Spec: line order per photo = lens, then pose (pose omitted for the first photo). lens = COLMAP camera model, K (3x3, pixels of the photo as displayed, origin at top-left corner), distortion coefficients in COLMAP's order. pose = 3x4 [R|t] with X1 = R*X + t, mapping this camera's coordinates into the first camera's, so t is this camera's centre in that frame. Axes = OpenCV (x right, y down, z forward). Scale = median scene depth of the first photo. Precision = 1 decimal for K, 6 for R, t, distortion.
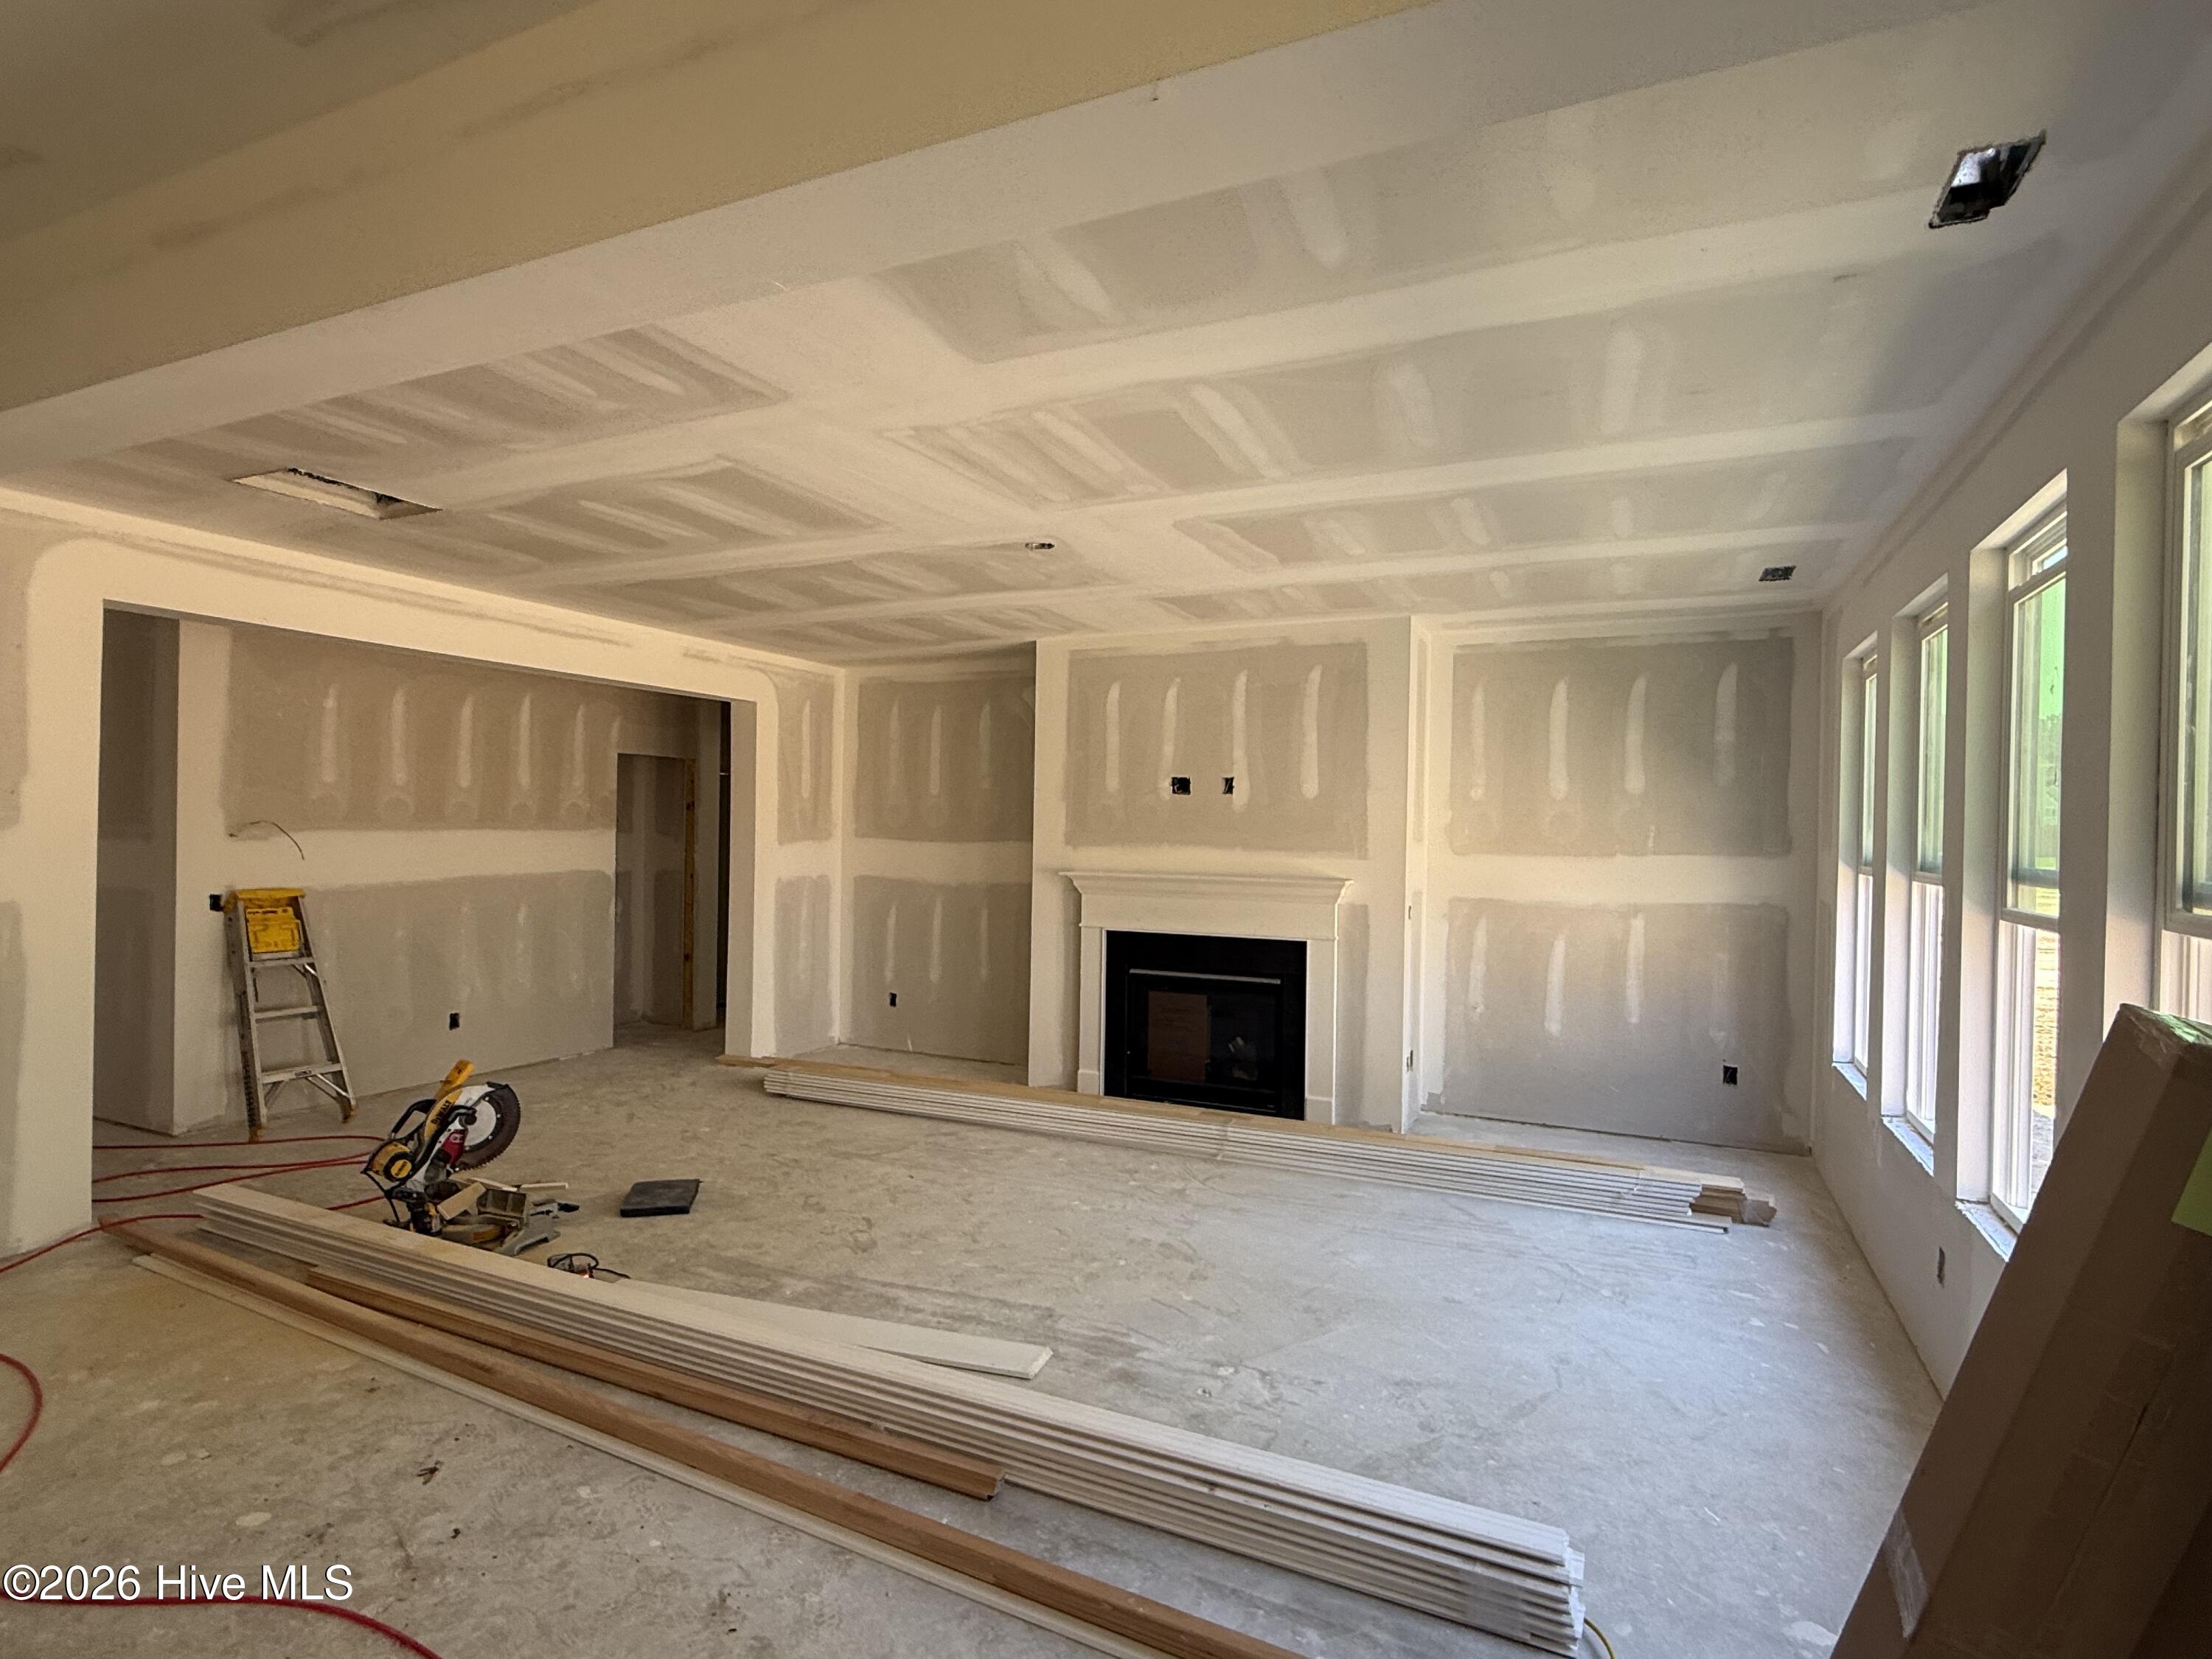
lens RADIAL K [[1143.5, 0, 1102.9], [0, 1143.5, 827.0], [0, 0, 1]] dist [-0.001656, 0.000361]
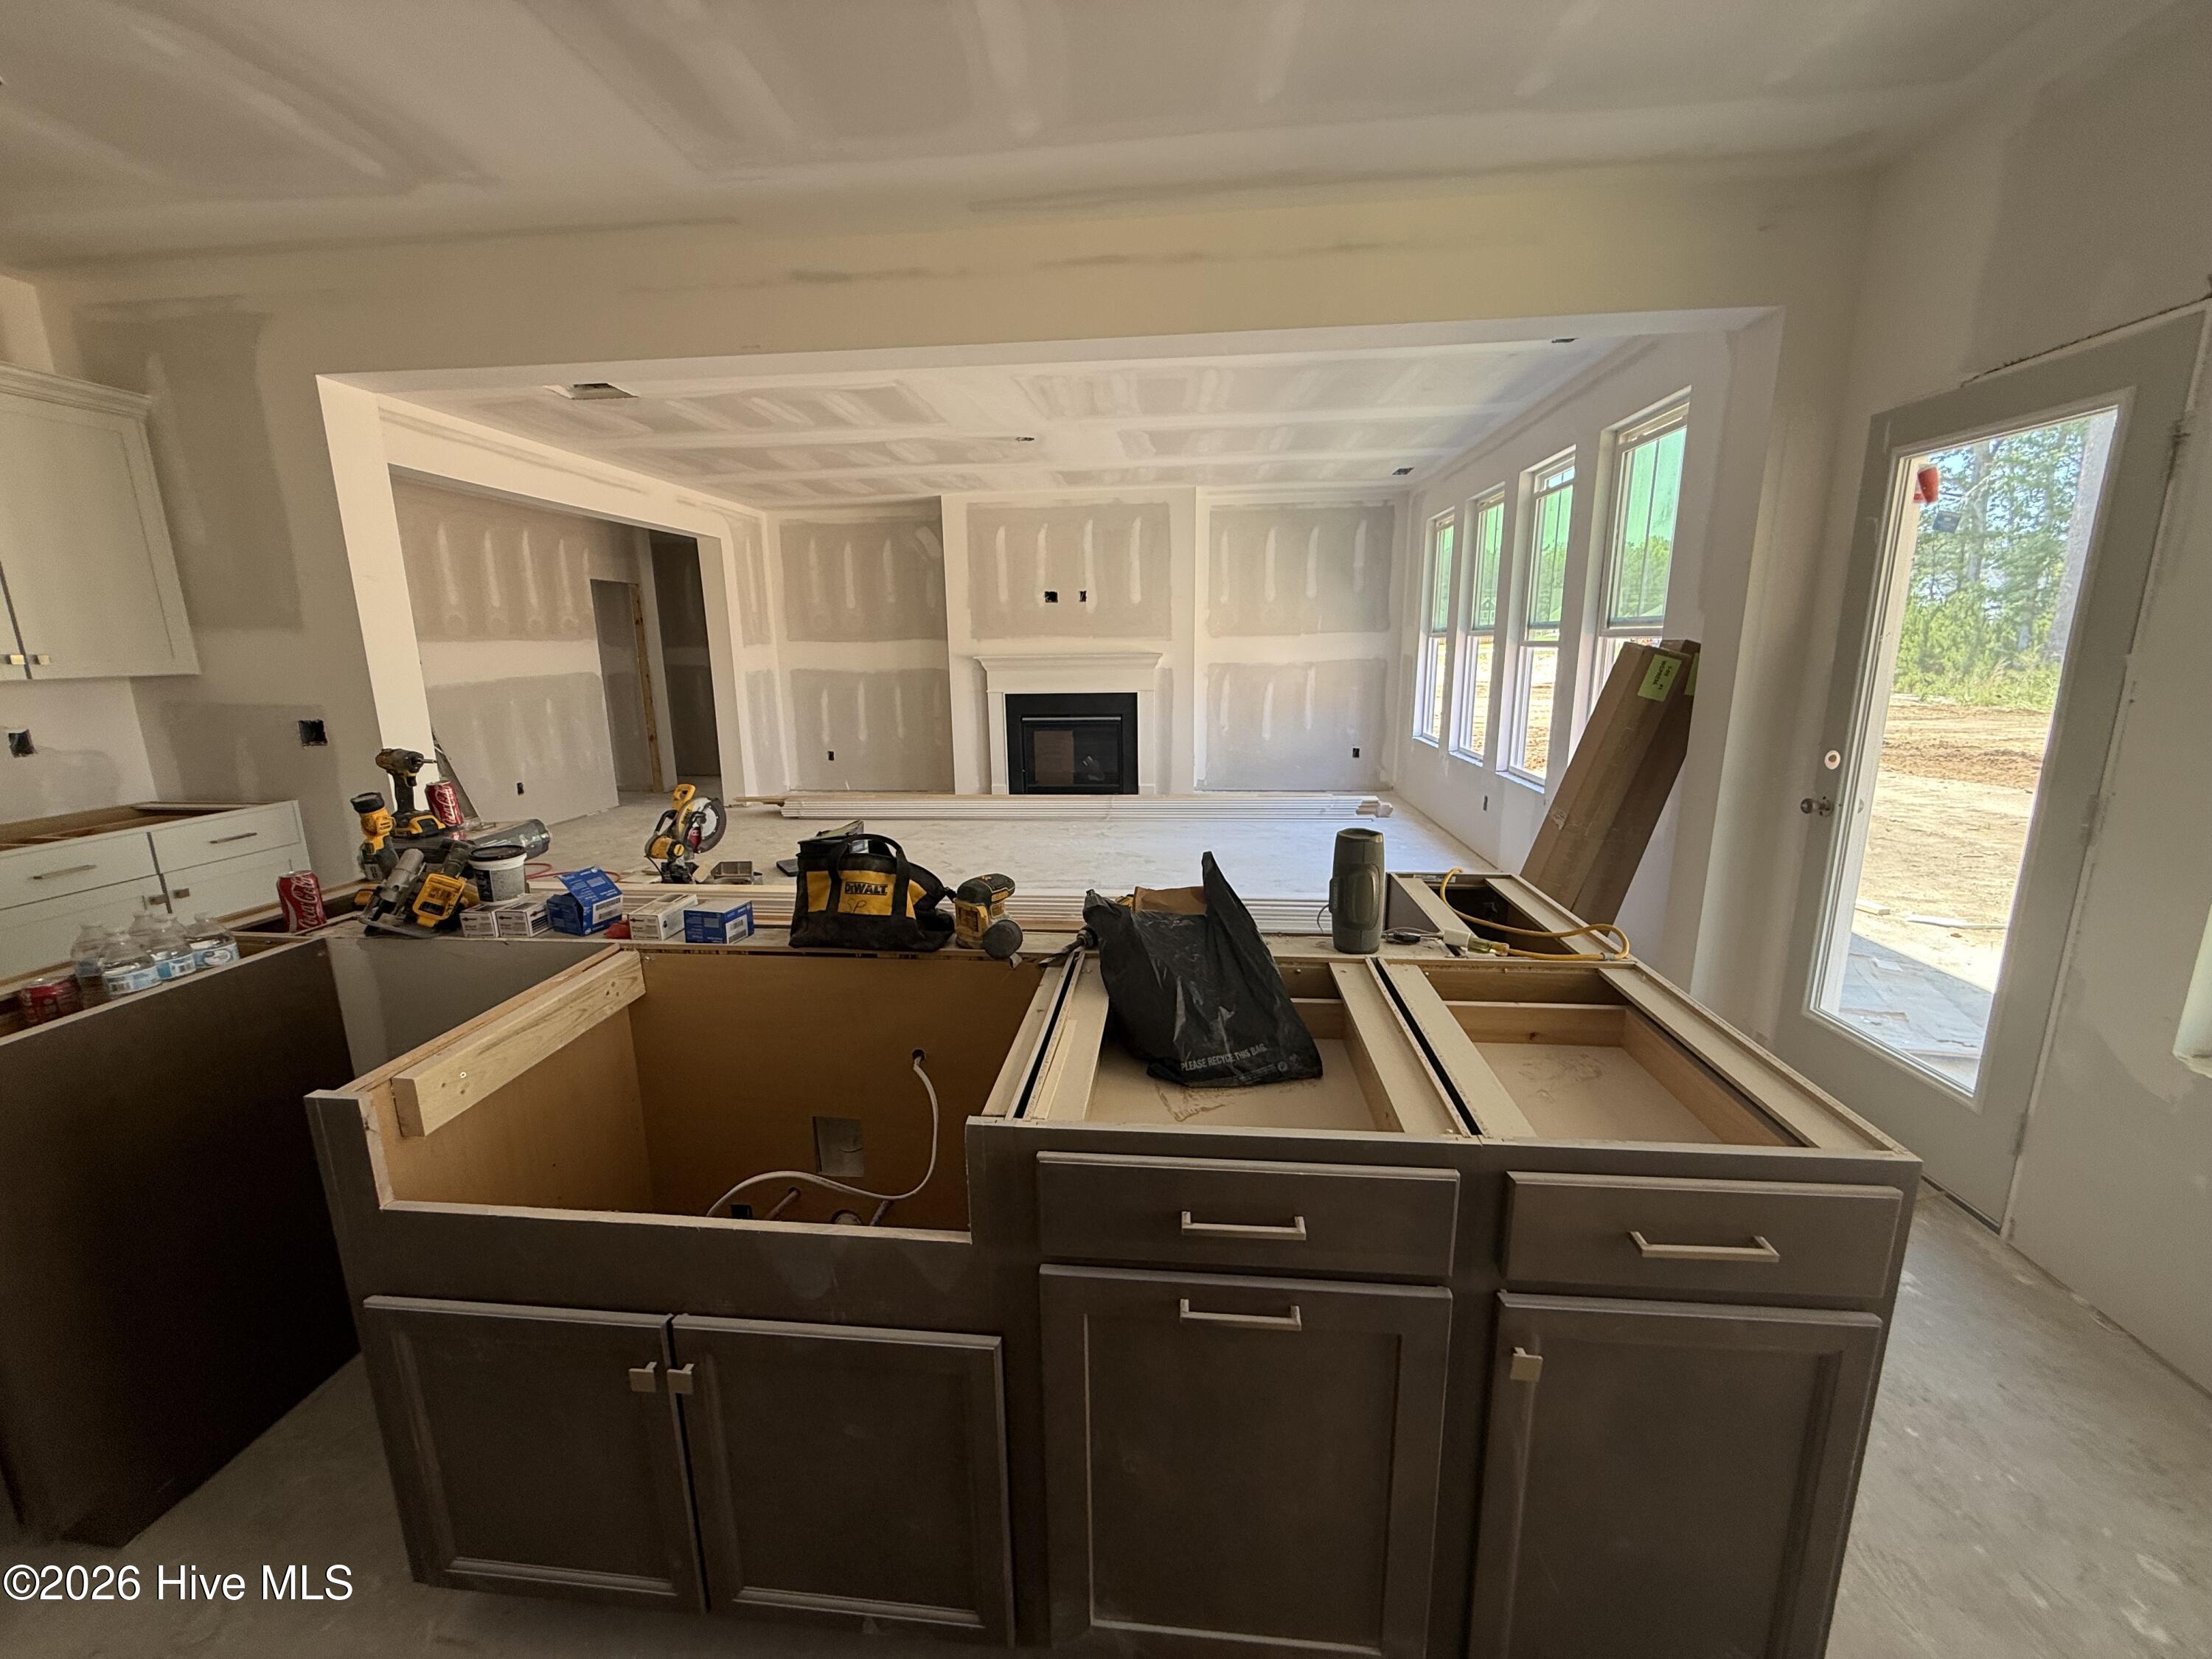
lens RADIAL K [[895.8, 0, 1098.9], [0, 895.8, 836.3], [0, 0, 1]] dist [-0.000399, 0.000099]
pose [[0.941723, -0.099006, 0.321489, -0.295958], [0.028557, 0.975786, 0.216853, 0.019025], [-0.335175, -0.195035, 0.921748, -0.208719]]
